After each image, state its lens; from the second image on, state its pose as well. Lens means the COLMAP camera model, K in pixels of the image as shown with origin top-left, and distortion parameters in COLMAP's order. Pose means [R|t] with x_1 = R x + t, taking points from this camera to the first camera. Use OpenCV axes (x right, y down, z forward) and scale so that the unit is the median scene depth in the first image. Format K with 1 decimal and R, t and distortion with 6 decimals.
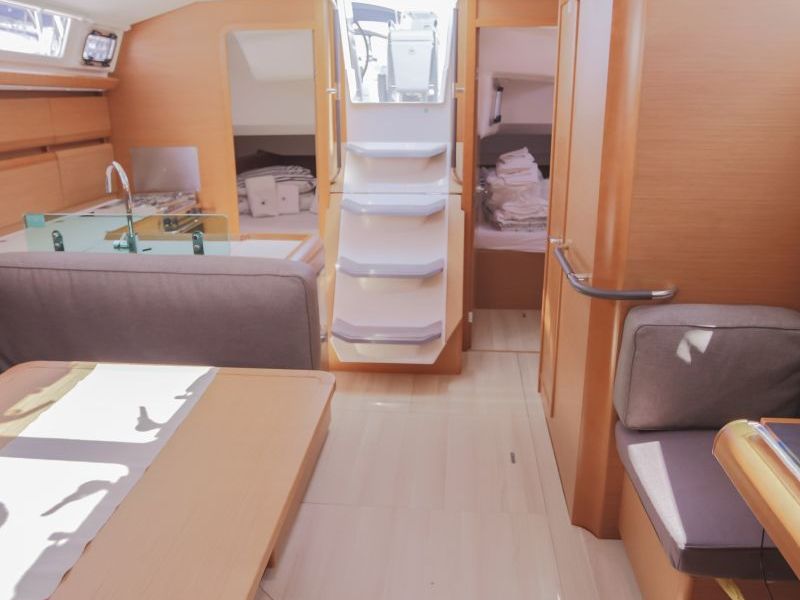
lens RADIAL K [[700.5, 0, 400.0], [0, 700.5, 300.0], [0, 0, 1]] dist [-0.000523, -0.001628]
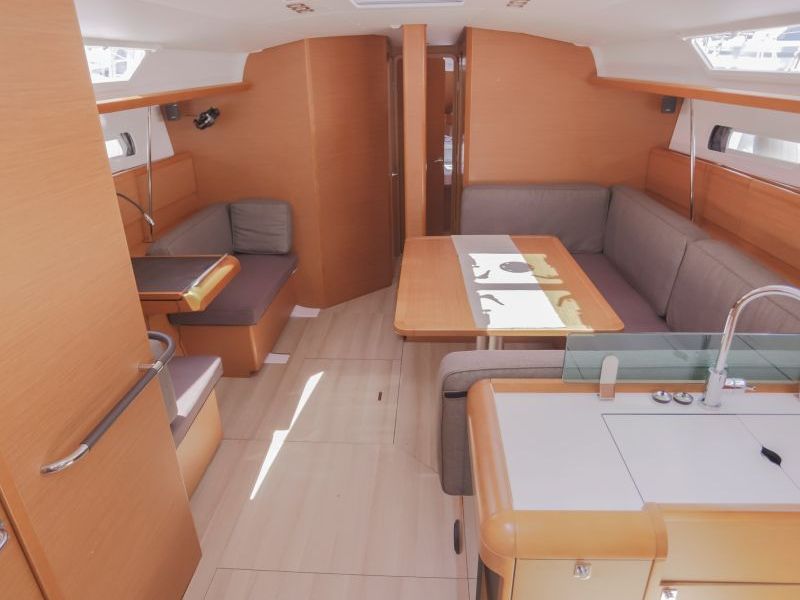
lens RADIAL K [[516.9, 0, 400.0], [0, 516.9, 300.0], [0, 0, 1]] dist [-0.070440, 0.049267]
pose [[-0.998928, 0.034258, -0.031125, -0.075470], [0.005225, 0.751623, 0.659573, -0.752207], [0.045990, 0.658703, -0.750996, 2.071000]]
